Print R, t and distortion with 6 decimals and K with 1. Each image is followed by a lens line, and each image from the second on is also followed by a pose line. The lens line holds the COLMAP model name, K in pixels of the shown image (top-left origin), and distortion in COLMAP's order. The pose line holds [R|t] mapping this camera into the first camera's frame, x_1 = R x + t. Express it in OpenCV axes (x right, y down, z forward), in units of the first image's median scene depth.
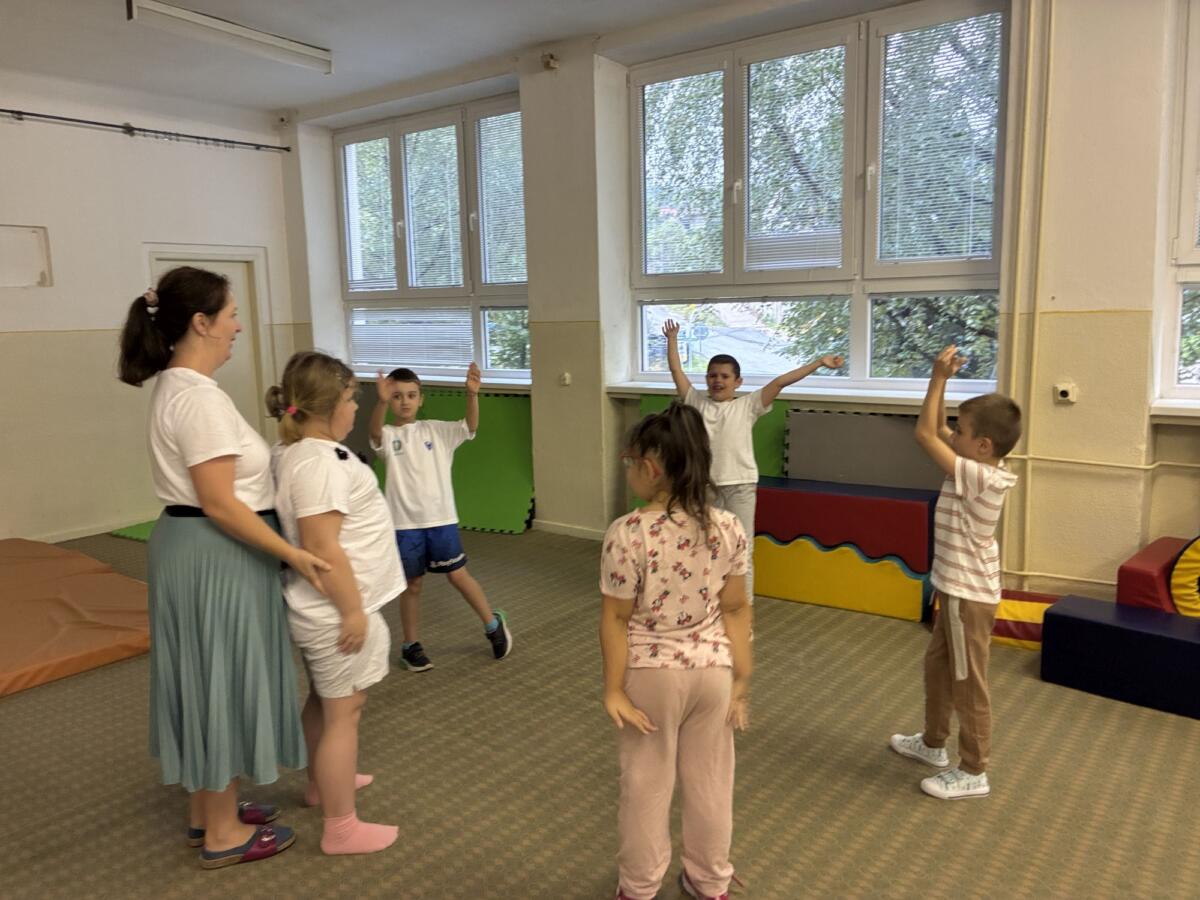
lens RADIAL K [[908.6, 0, 599.8], [0, 908.6, 447.1], [0, 0, 1]] dist [0.040298, -0.045903]
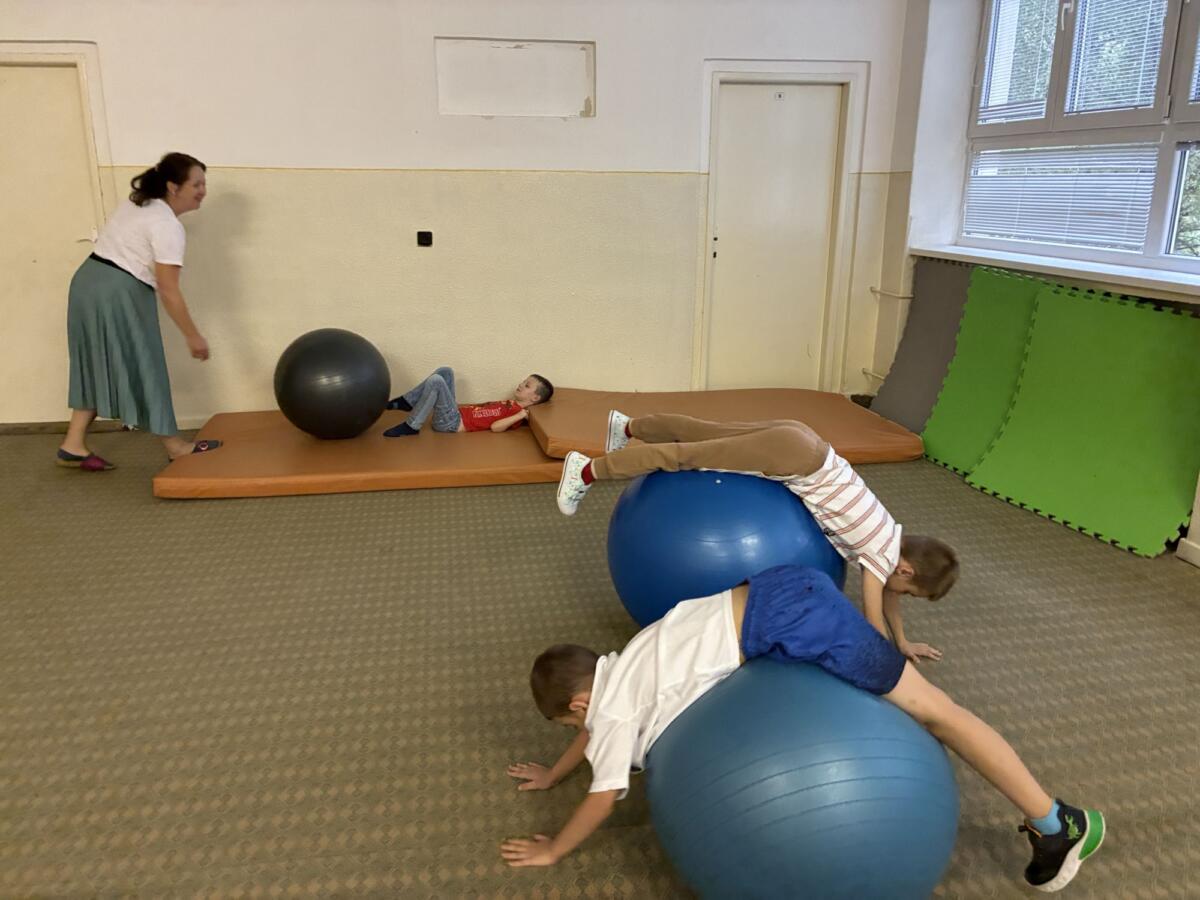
lens RADIAL K [[908.6, 0, 601.2], [0, 908.6, 447.1], [0, 0, 1]] dist [0.040298, -0.045903]
pose [[0.731225, 0.215562, -0.647181, 0.013946], [-0.120197, 0.974628, 0.188820, -0.032738], [0.671463, -0.060281, 0.738582, 0.308250]]
